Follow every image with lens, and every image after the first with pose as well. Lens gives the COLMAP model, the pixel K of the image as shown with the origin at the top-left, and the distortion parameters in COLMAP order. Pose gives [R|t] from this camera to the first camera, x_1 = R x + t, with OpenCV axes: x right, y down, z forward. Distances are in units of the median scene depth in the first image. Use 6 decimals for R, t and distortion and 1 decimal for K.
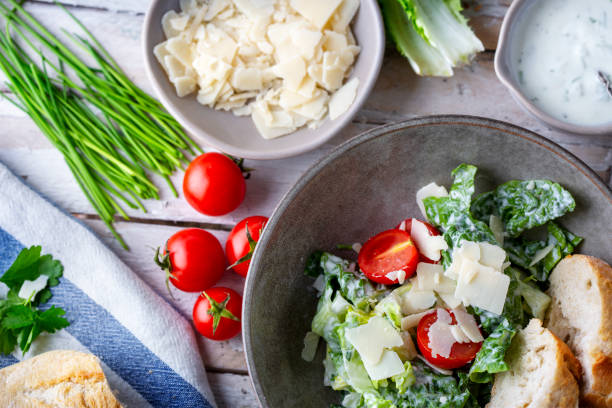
lens RADIAL K [[2034.6, 0, 306.0], [0, 2034.6, 204.0], [0, 0, 1]] dist [-0.163316, -0.210408]
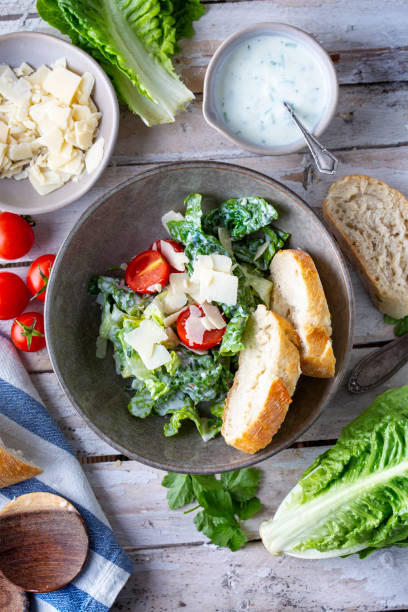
lens RADIAL K [[2034.6, 0, 204.0], [0, 2034.6, 306.0], [0, 0, 1]] dist [-0.163316, -0.210408]
pose [[0.985567, -0.169283, 0.000444, 0.071848], [0.167018, 0.972802, 0.160506, -0.158297], [-0.027603, -0.158115, 0.987035, -0.315385]]
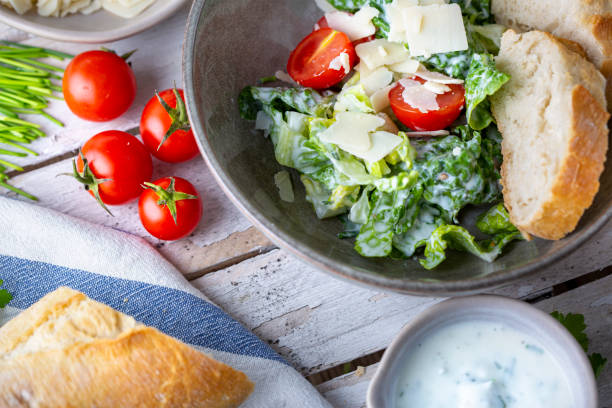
lens RADIAL K [[2034.6, 0, 306.0], [0, 2034.6, 204.0], [0, 0, 1]] dist [-0.163316, -0.210408]
pose [[0.889399, -0.400785, 0.219863, -0.179154], [0.441226, 0.878408, -0.183629, 0.235001], [-0.119534, 0.260329, 0.958092, 0.180585]]
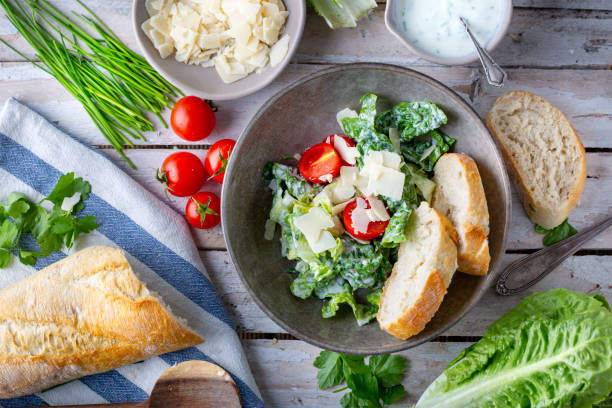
lens RADIAL K [[2034.6, 0, 306.0], [0, 2034.6, 204.0], [0, 0, 1]] dist [-0.163316, -0.210408]
pose [[0.996683, -0.080427, 0.012439, 0.010824], [0.078149, 0.988489, 0.129545, -0.129401], [-0.022714, -0.128143, 0.991496, -0.409080]]
